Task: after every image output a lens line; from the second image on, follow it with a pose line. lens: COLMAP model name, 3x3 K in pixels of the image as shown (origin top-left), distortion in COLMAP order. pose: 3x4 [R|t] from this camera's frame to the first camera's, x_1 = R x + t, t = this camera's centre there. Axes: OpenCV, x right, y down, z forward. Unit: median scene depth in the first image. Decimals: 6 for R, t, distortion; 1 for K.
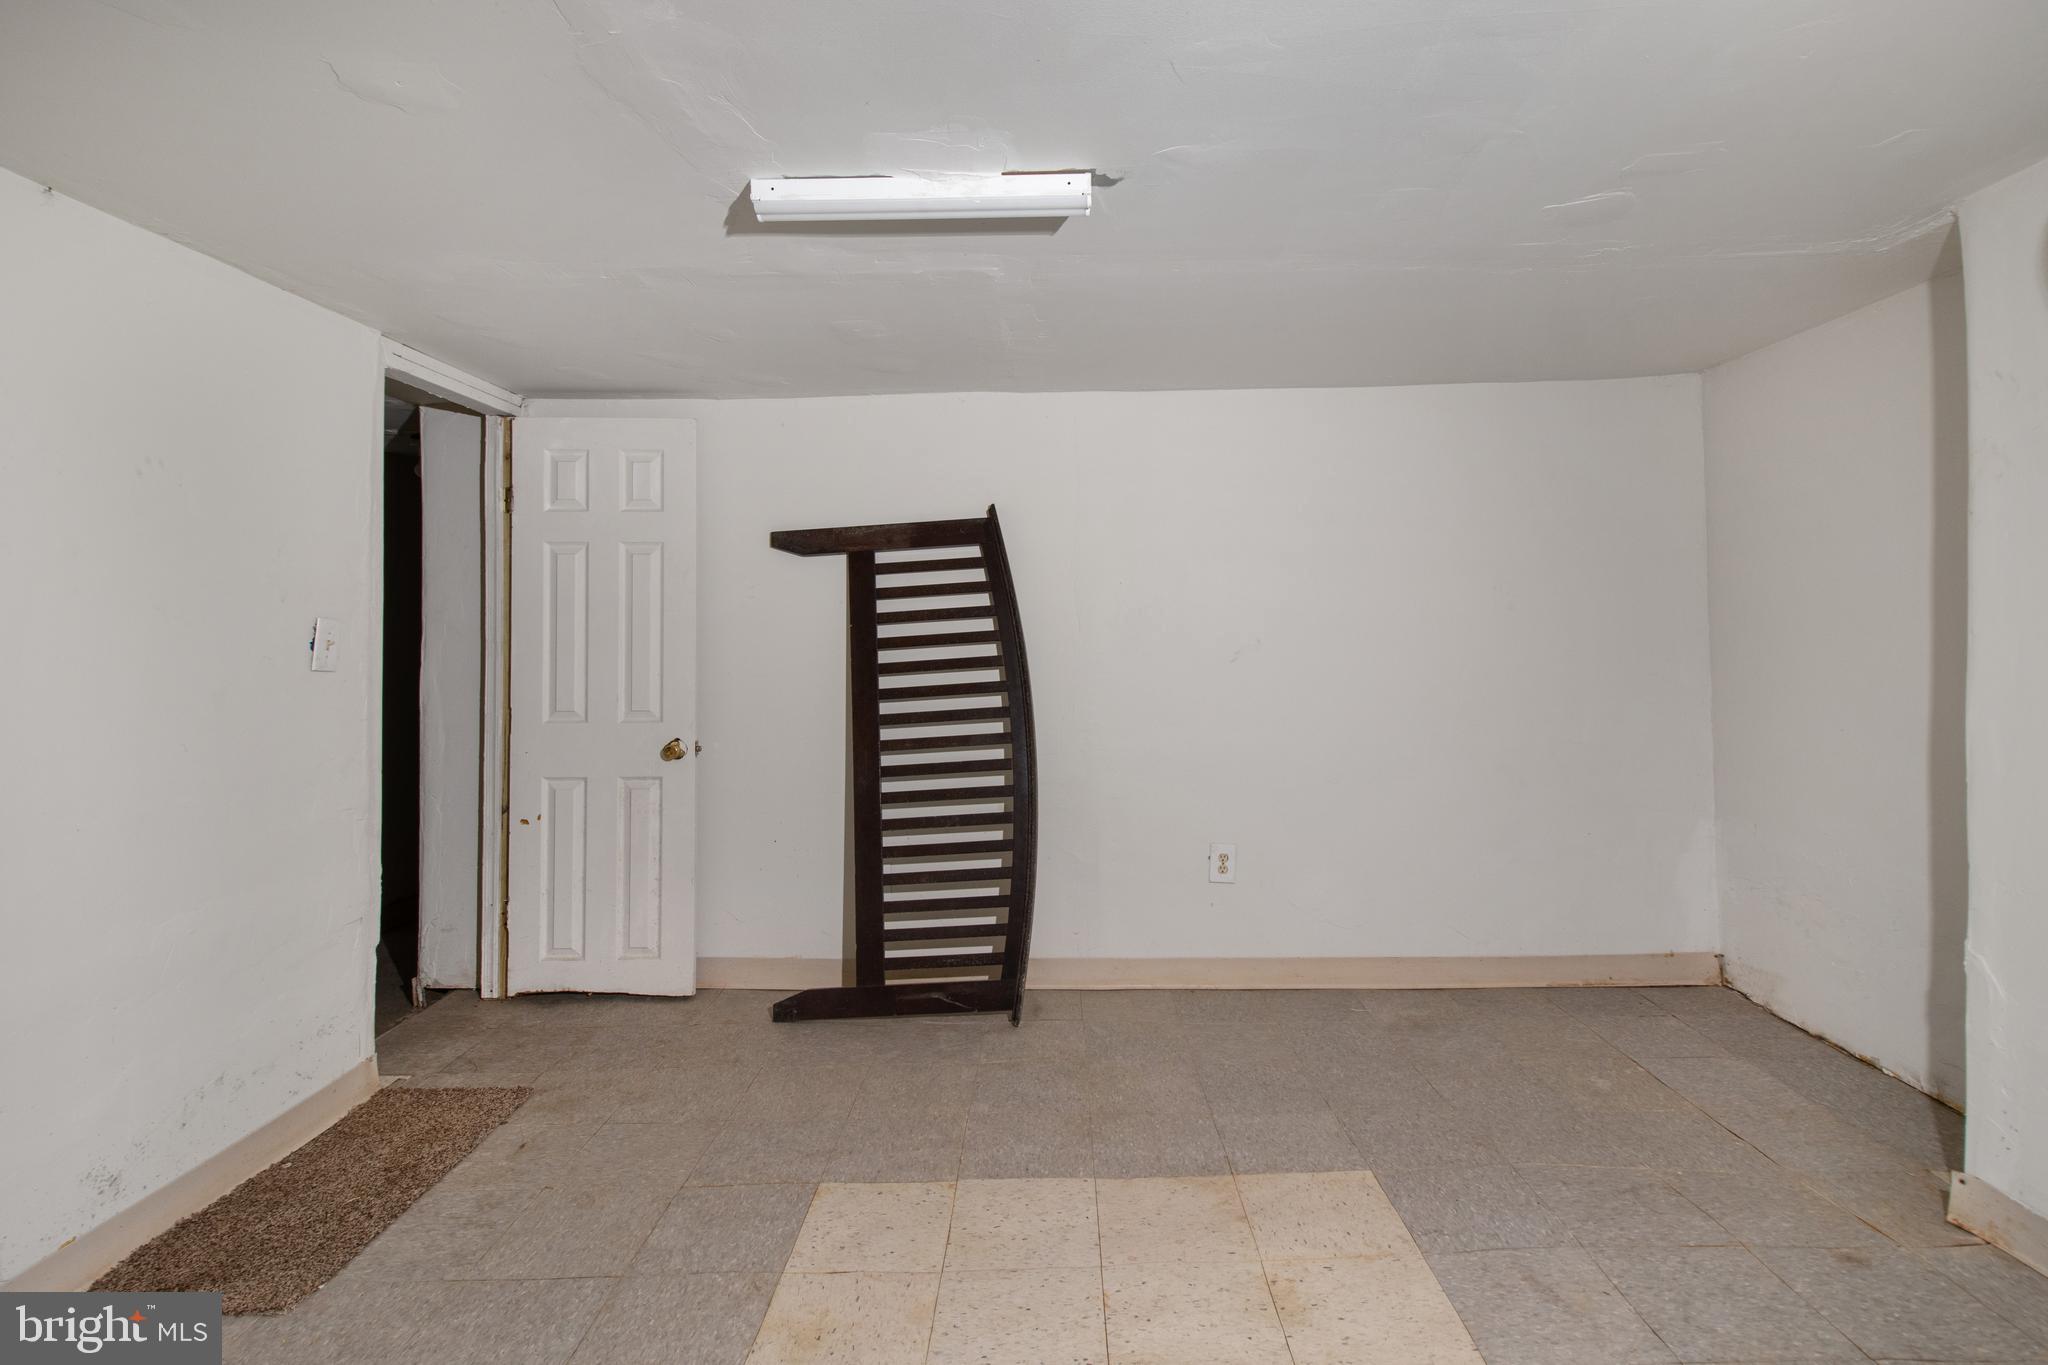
lens RADIAL K [[1036.8, 0, 1024.0], [0, 1036.8, 682.5], [0, 0, 1]] dist [0.020311, -0.000679]
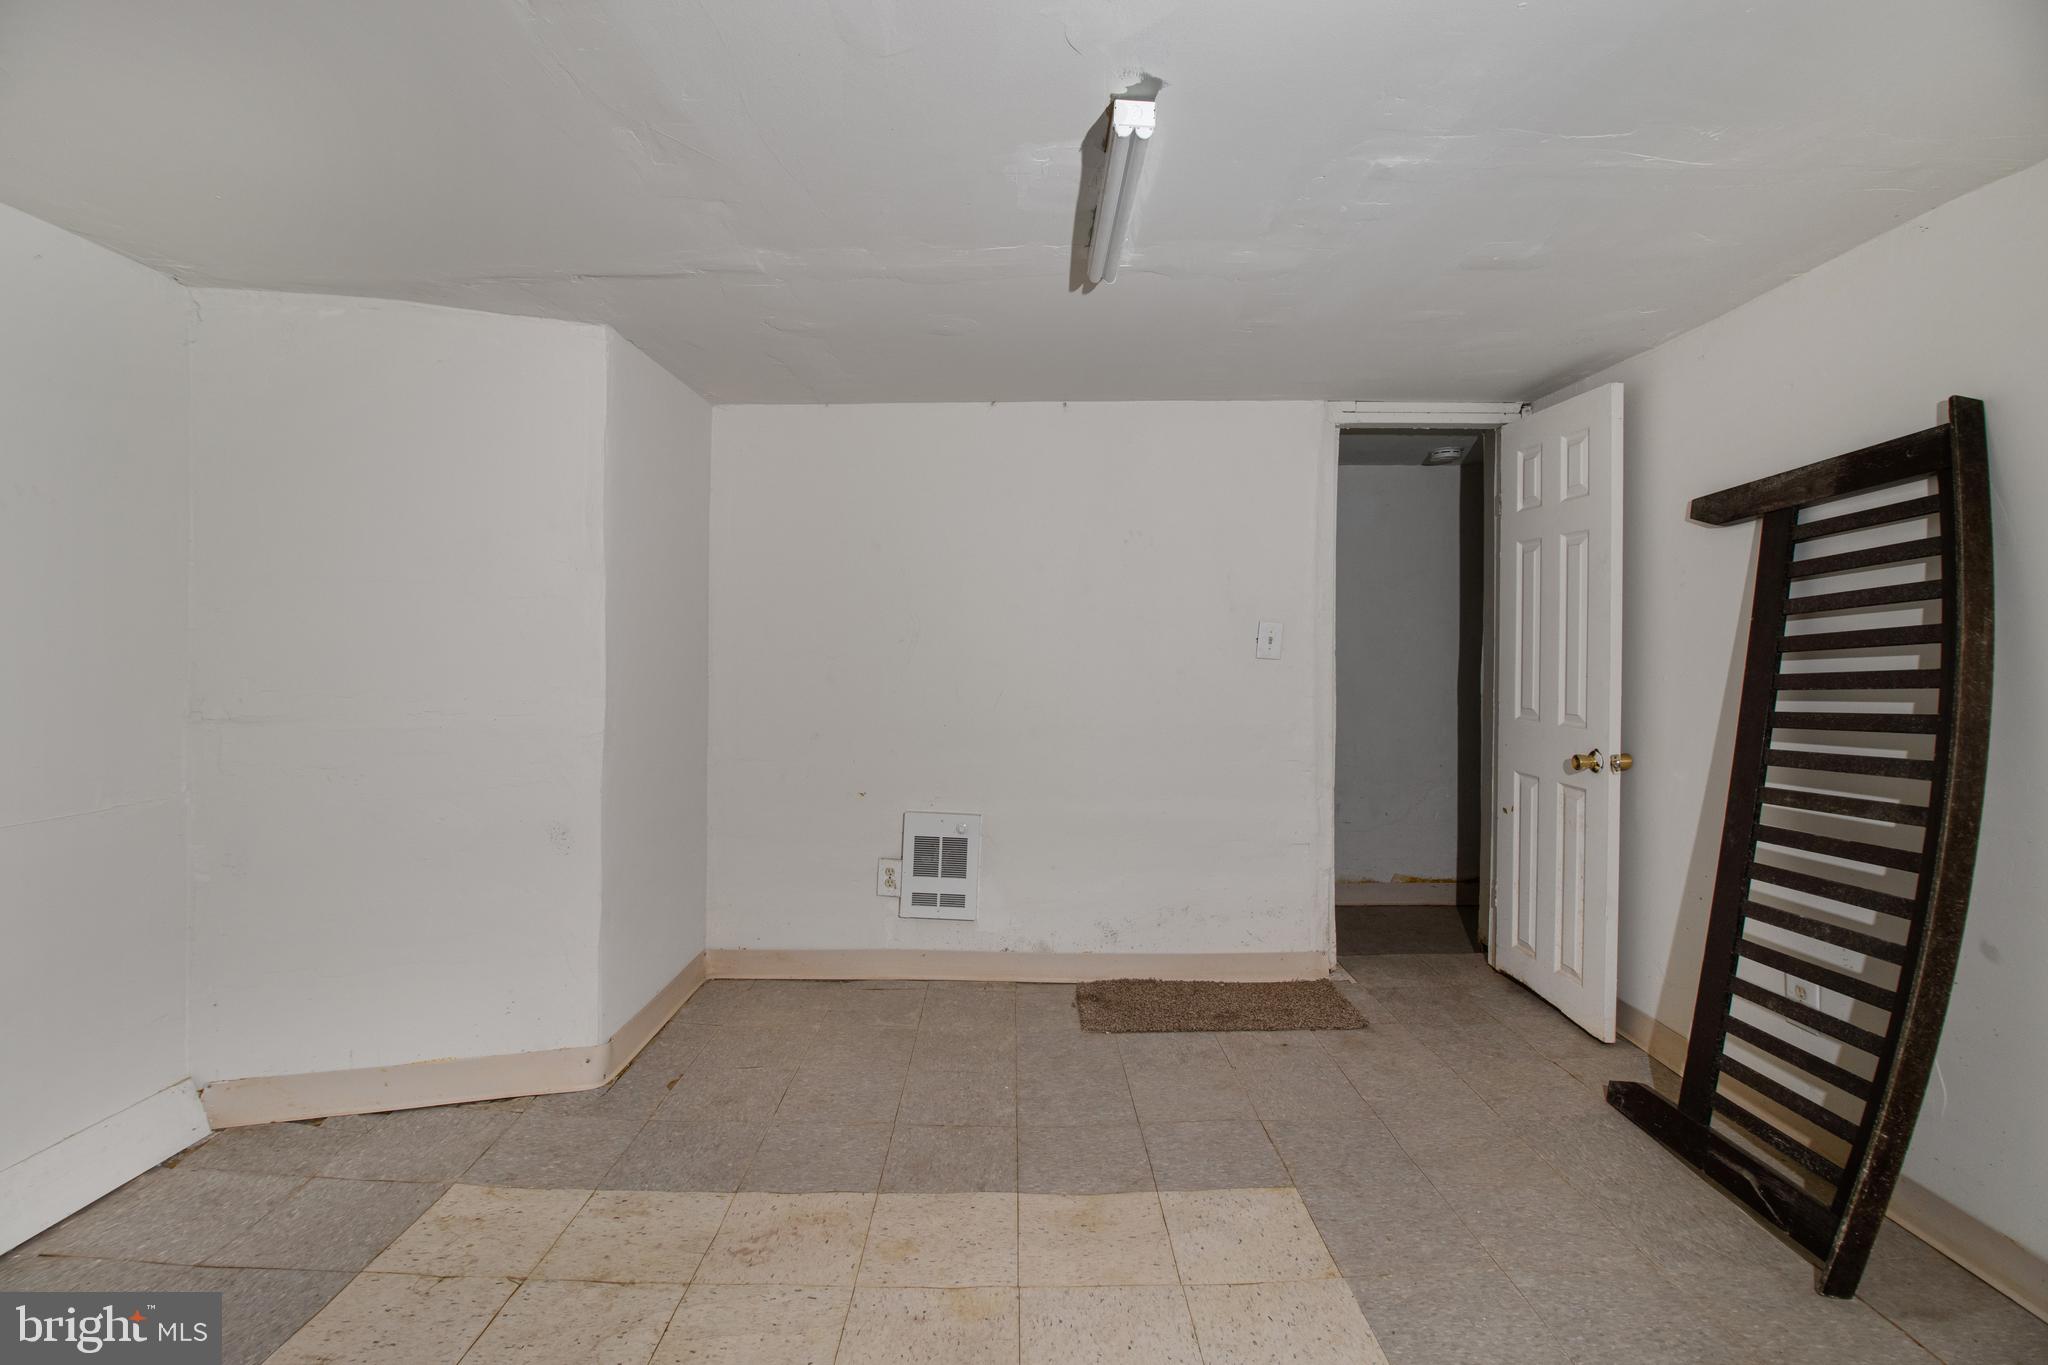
lens RADIAL K [[964.7, 0, 1021.2], [0, 964.7, 706.6], [0, 0, 1]] dist [-0.017809, -0.000387]
pose [[0.014334, 0.077350, -0.996901, 0.521562], [-0.041214, 0.996202, 0.076703, -0.027589], [0.999048, 0.039987, 0.017467, 0.542635]]
